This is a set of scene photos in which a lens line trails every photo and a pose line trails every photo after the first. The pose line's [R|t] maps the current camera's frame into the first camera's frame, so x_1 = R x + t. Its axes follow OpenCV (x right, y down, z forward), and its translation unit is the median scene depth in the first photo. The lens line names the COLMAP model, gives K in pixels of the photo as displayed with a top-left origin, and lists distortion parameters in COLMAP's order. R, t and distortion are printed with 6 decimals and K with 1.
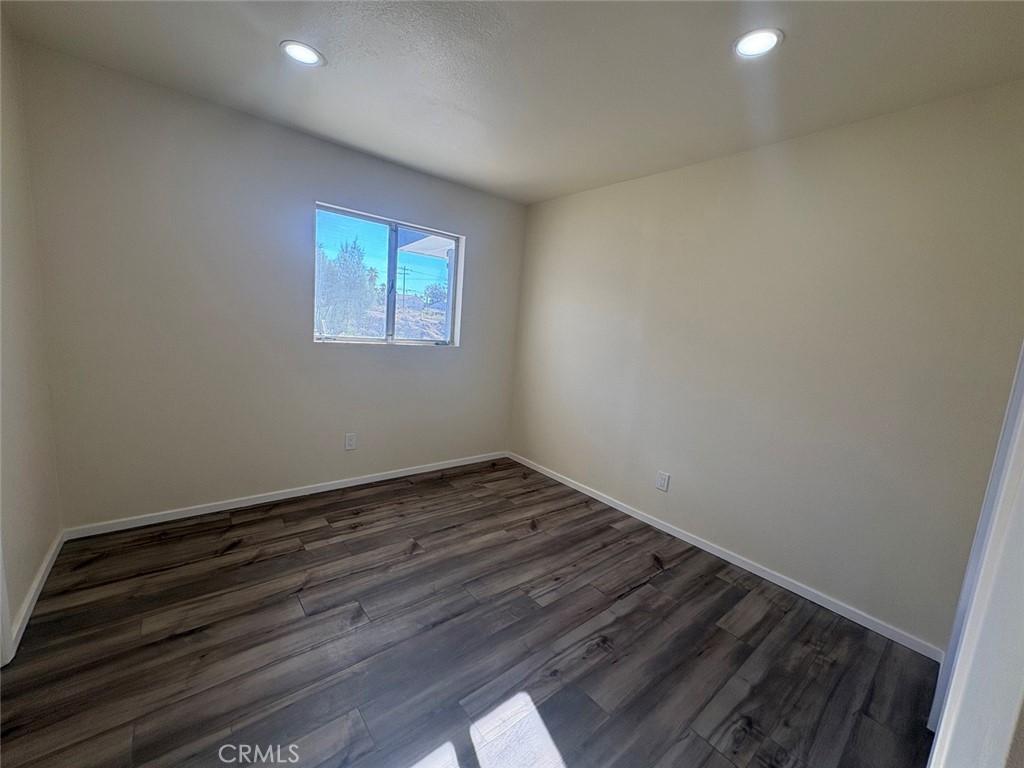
lens RADIAL K [[406.0, 0, 511.0], [0, 406.0, 383.4], [0, 0, 1]] dist [0.003358, 0.000093]
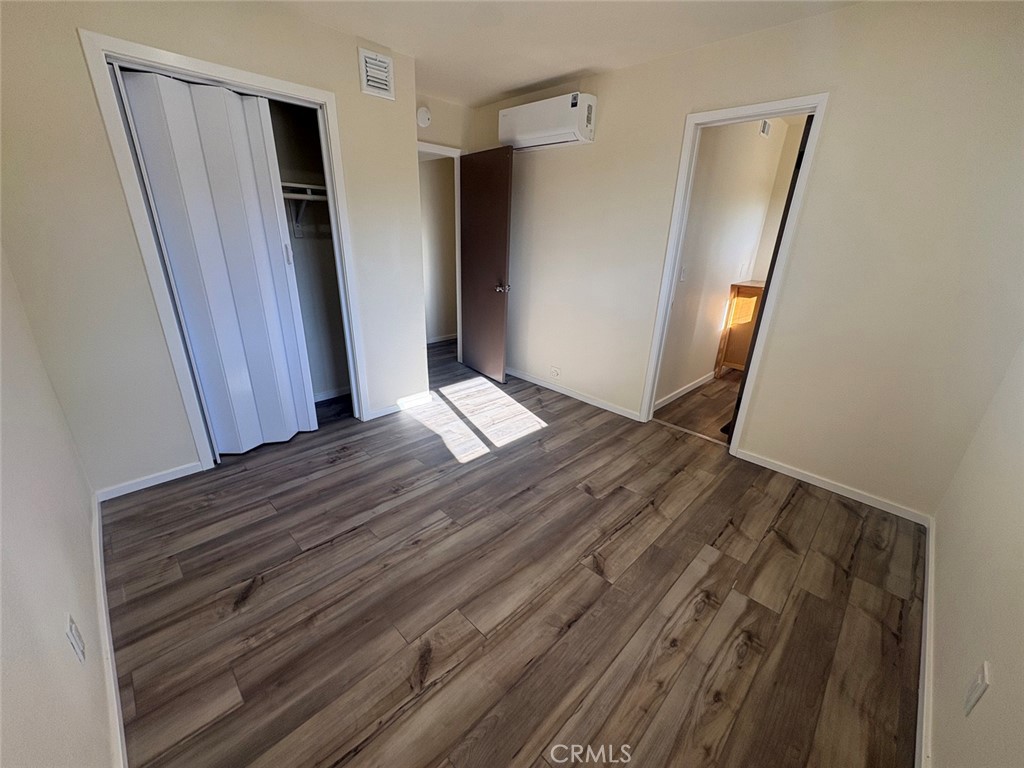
lens RADIAL K [[406.0, 0, 511.5], [0, 406.0, 387.3], [0, 0, 1]] dist [0.003358, 0.000093]
pose [[-0.988992, -0.069080, -0.130851, 0.046747], [-0.123550, 0.872157, 0.473368, -0.241659], [0.081423, 0.484324, -0.871092, 1.564506]]
